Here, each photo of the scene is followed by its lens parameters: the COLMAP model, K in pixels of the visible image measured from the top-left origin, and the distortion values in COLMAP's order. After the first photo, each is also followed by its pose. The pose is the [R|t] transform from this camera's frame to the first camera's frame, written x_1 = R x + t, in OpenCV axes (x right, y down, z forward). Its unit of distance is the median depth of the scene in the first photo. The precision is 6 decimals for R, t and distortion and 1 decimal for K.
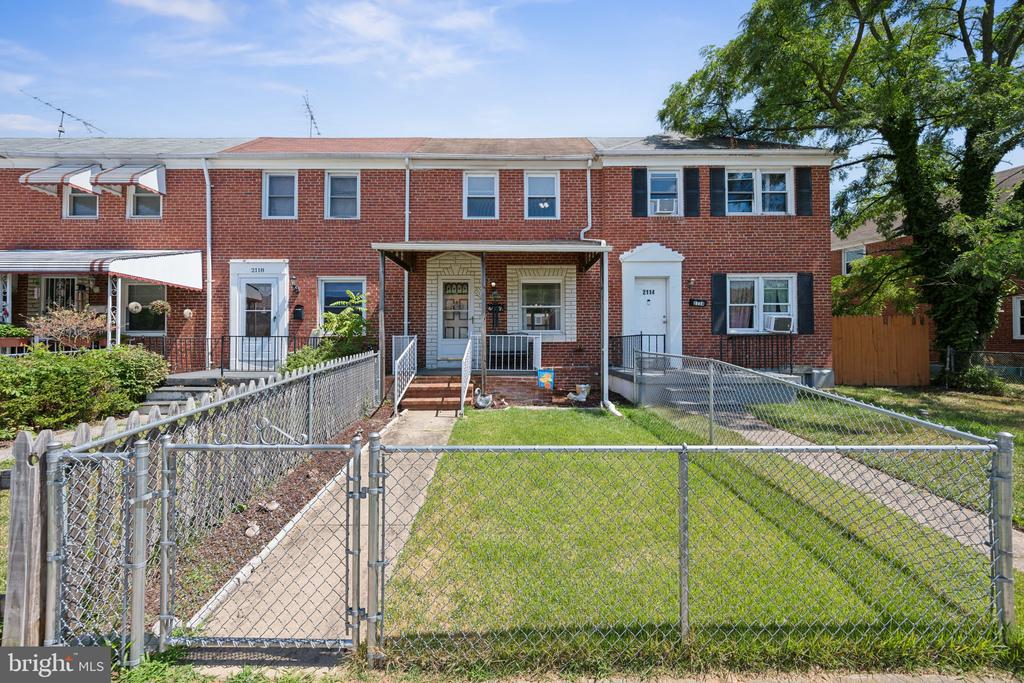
lens RADIAL K [[400.2, 0, 505.4], [0, 400.2, 336.7], [0, 0, 1]] dist [0.001502, 0.000424]
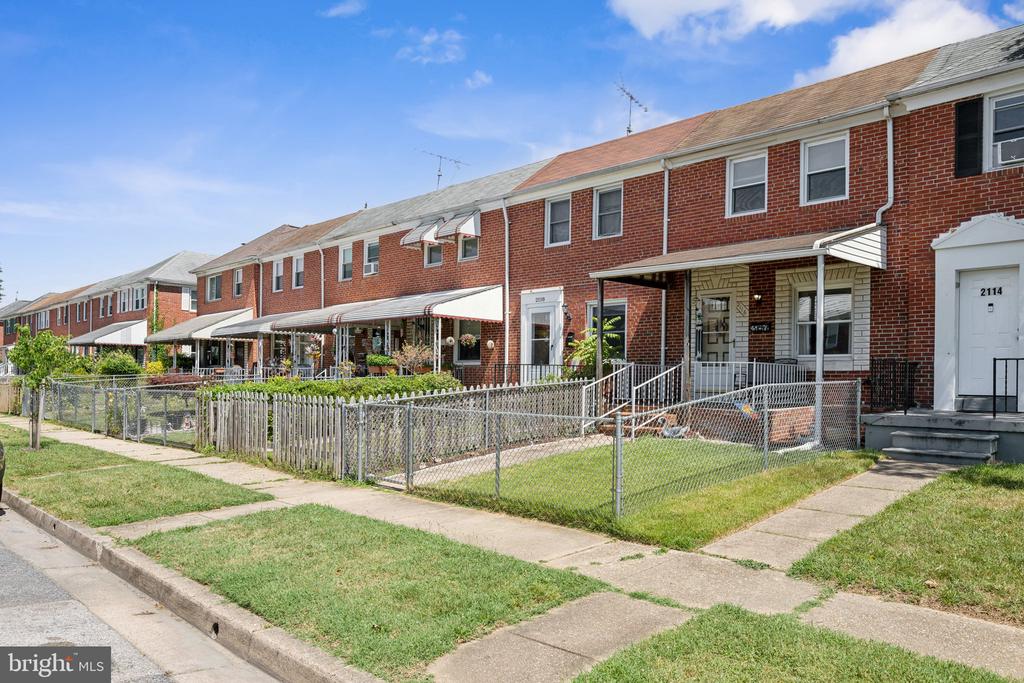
lens RADIAL K [[711.6, 0, 514.0], [0, 711.6, 374.3], [0, 0, 1]] dist [-0.000435, 0.000572]
pose [[0.700836, 0.005198, -0.713304, 0.621668], [0.001360, 0.999962, 0.008624, 0.007650], [0.713321, -0.007014, 0.700802, -0.311440]]
